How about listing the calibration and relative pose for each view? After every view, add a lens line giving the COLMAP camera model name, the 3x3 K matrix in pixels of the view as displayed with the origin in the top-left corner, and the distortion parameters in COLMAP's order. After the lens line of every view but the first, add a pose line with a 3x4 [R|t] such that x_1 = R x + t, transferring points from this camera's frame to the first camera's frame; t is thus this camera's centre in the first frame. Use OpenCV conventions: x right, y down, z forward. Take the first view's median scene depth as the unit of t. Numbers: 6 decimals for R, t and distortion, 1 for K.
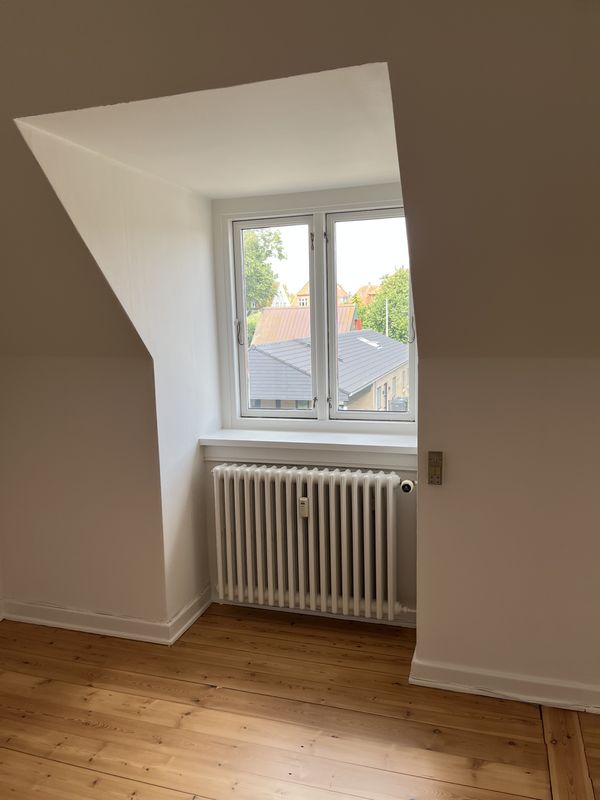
lens RADIAL K [[610.5, 0, 297.7], [0, 610.5, 403.1], [0, 0, 1]] dist [0.067841, -0.081211]
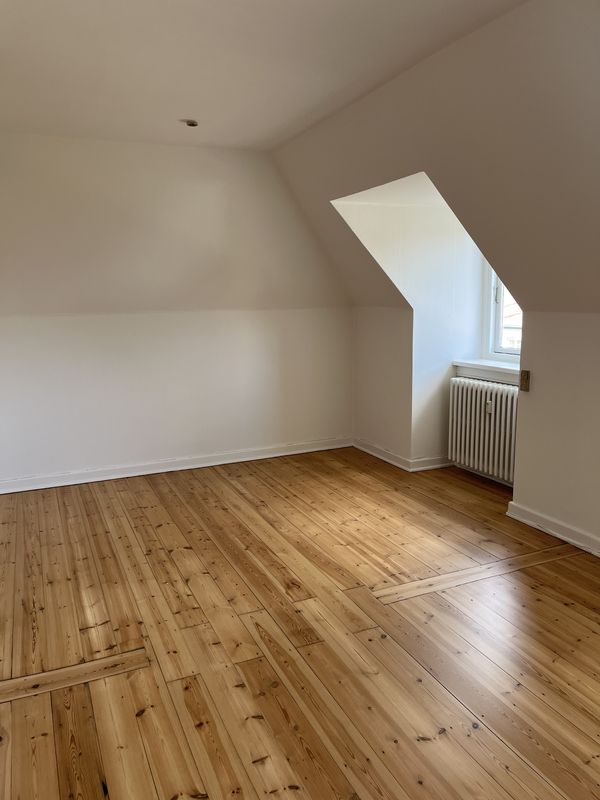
lens RADIAL K [[610.5, 0, 297.7], [0, 610.5, 403.1], [0, 0, 1]] dist [0.067841, -0.081211]
pose [[0.674672, 0.145540, -0.723627, 0.862878], [-0.097633, 0.989350, 0.107956, 0.038762], [0.731632, -0.002185, 0.681696, -0.459699]]
